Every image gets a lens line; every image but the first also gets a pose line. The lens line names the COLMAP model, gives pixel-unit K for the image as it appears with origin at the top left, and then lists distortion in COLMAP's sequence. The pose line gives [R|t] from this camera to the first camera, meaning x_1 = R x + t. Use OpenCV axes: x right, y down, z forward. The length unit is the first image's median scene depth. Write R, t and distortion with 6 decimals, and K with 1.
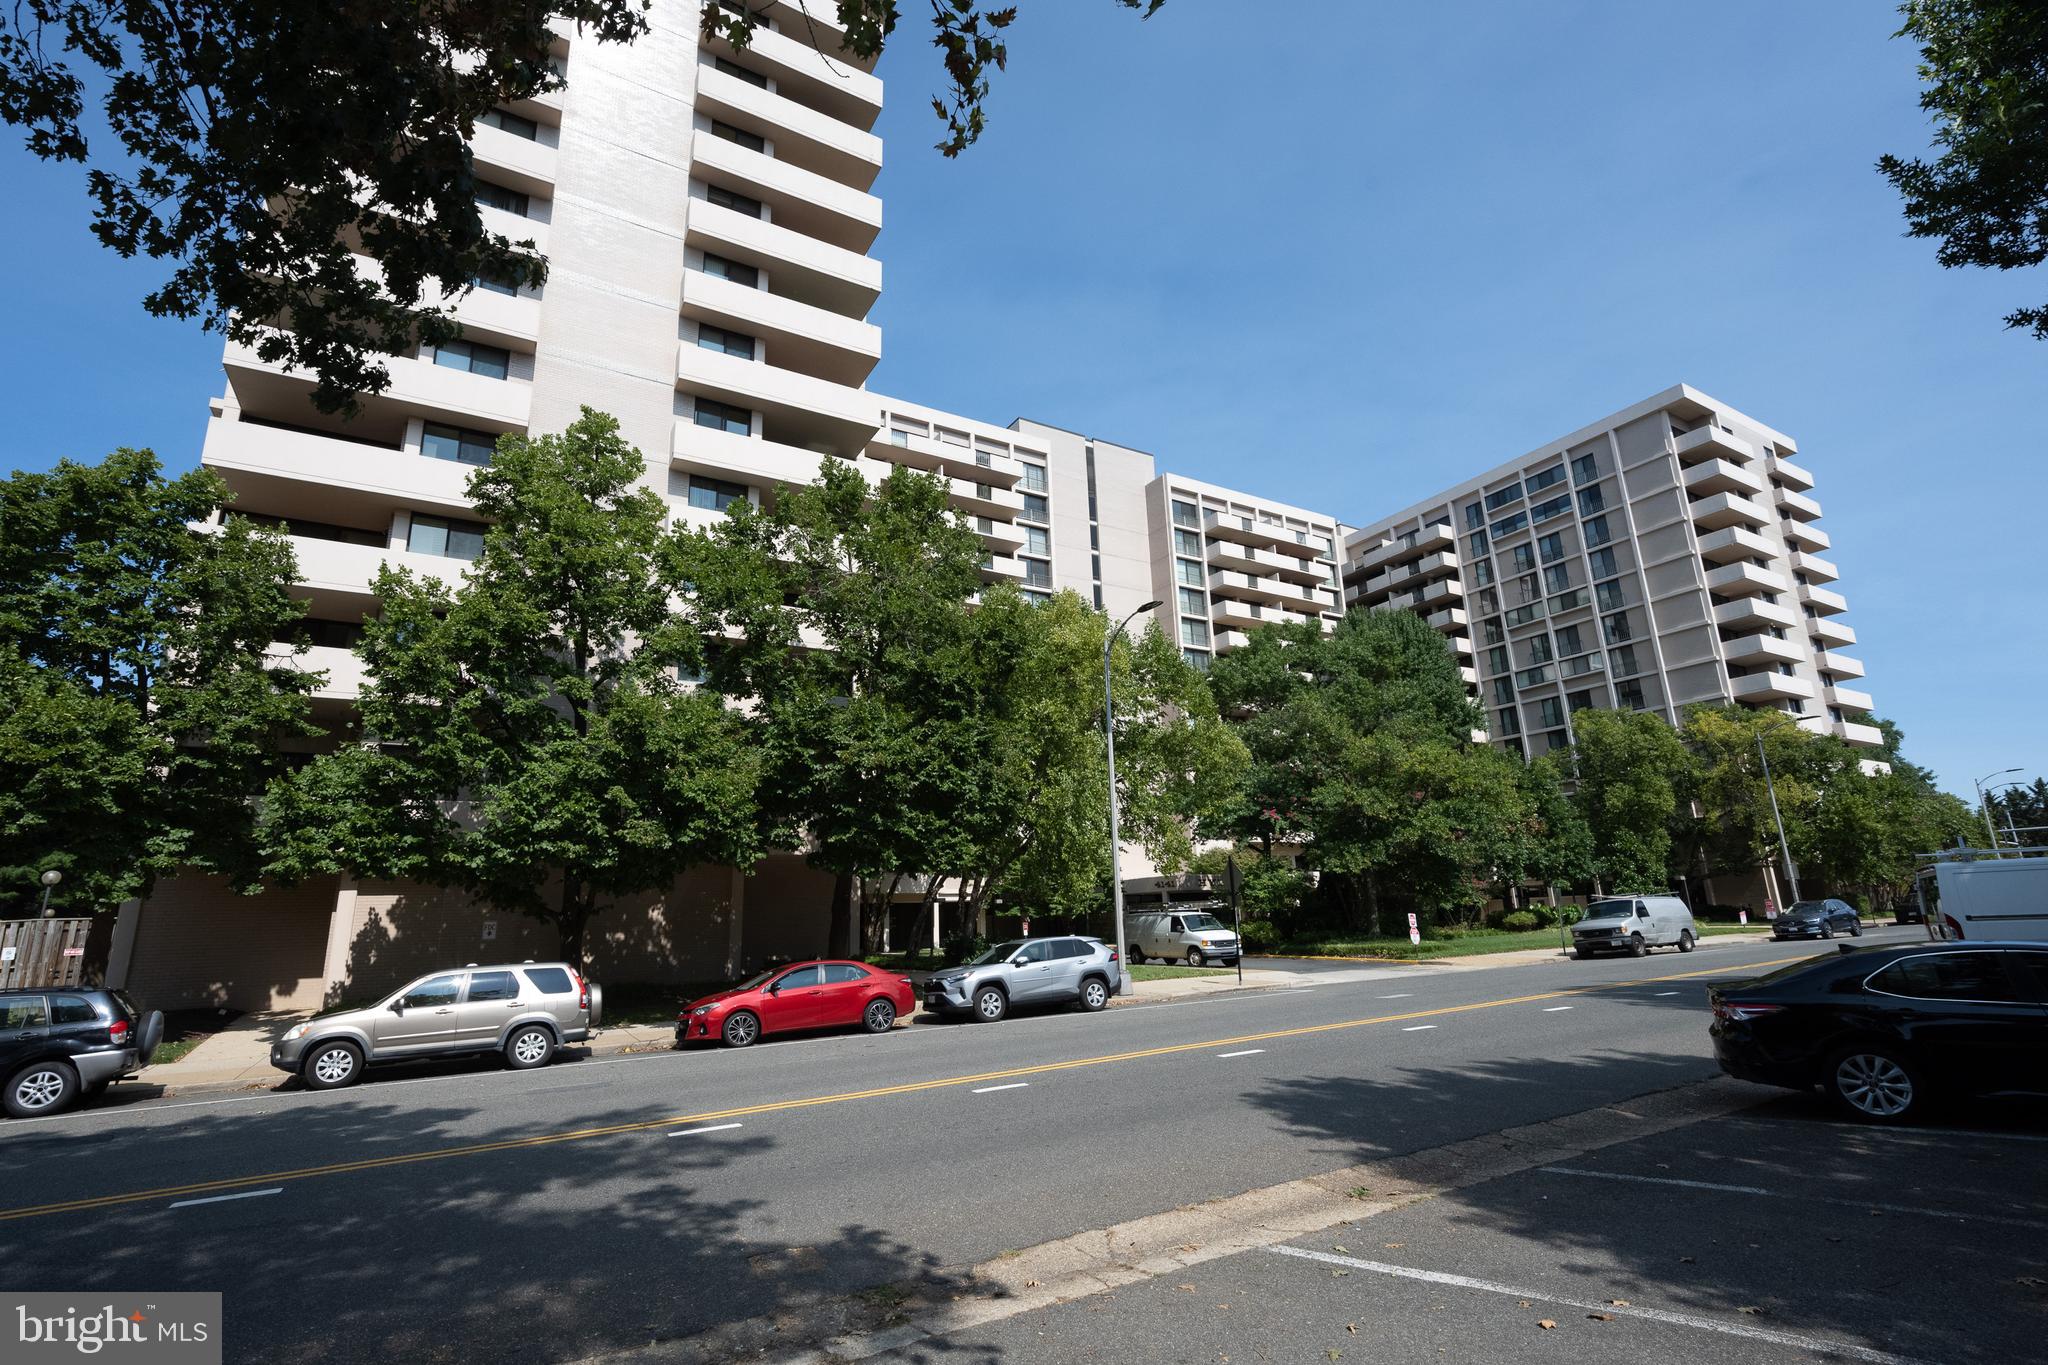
lens RADIAL K [[935.8, 0, 1030.1], [0, 935.8, 674.2], [0, 0, 1]] dist [0.002742, -0.000310]
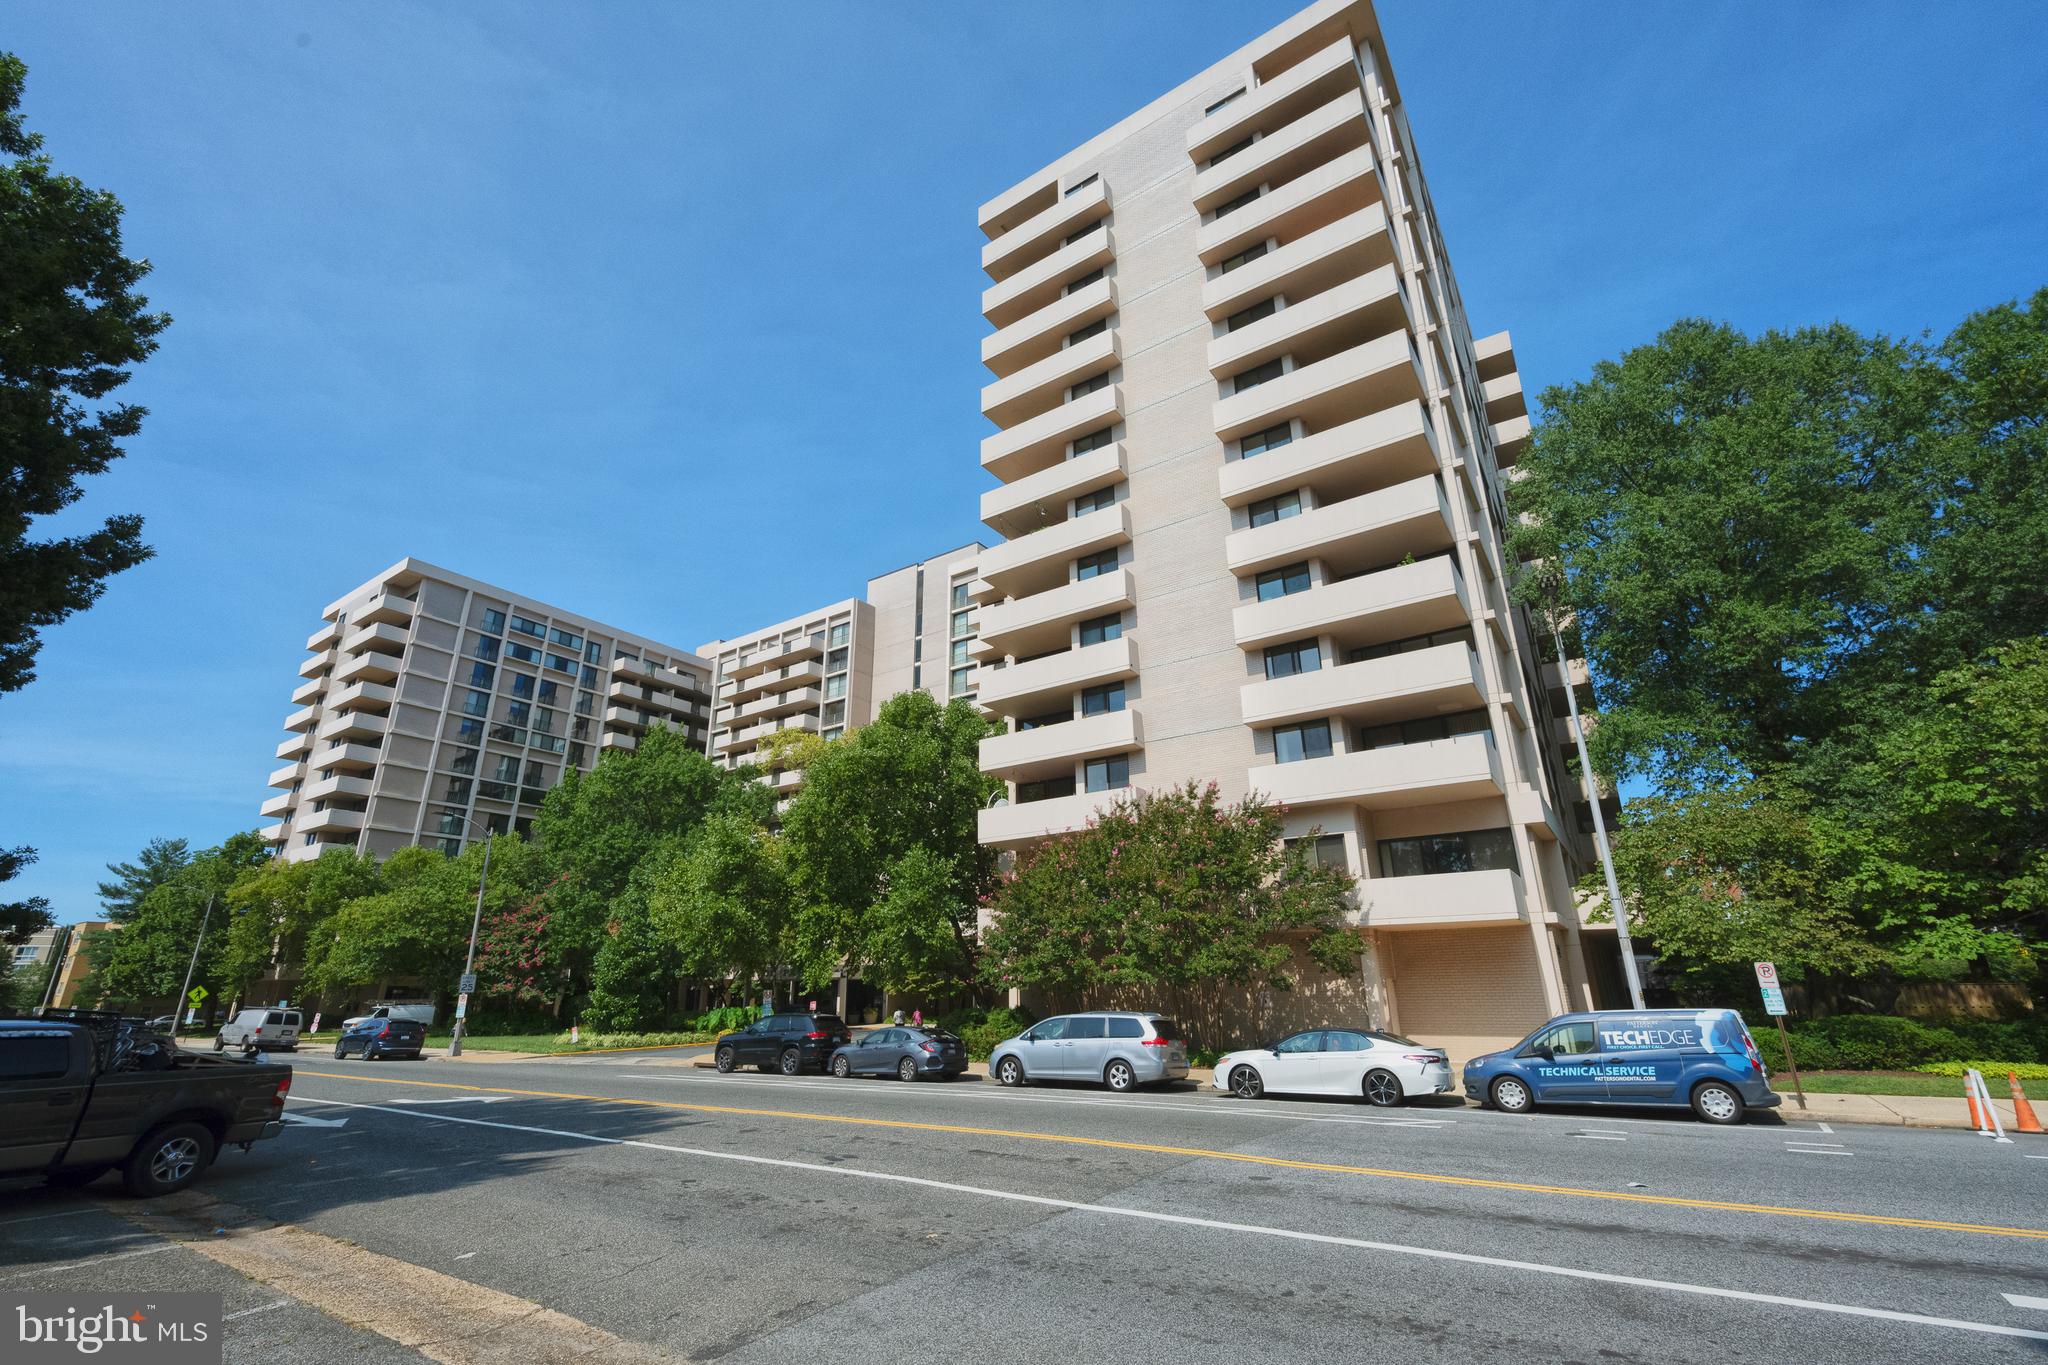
lens RADIAL K [[874.2, 0, 1020.0], [0, 874.2, 689.3], [0, 0, 1]] dist [0.002913, 0.000404]
pose [[0.417457, -0.269976, -0.867665, 1.033684], [0.230833, 0.955030, -0.186100, 0.123524], [0.878889, -0.122597, 0.461003, 0.626851]]
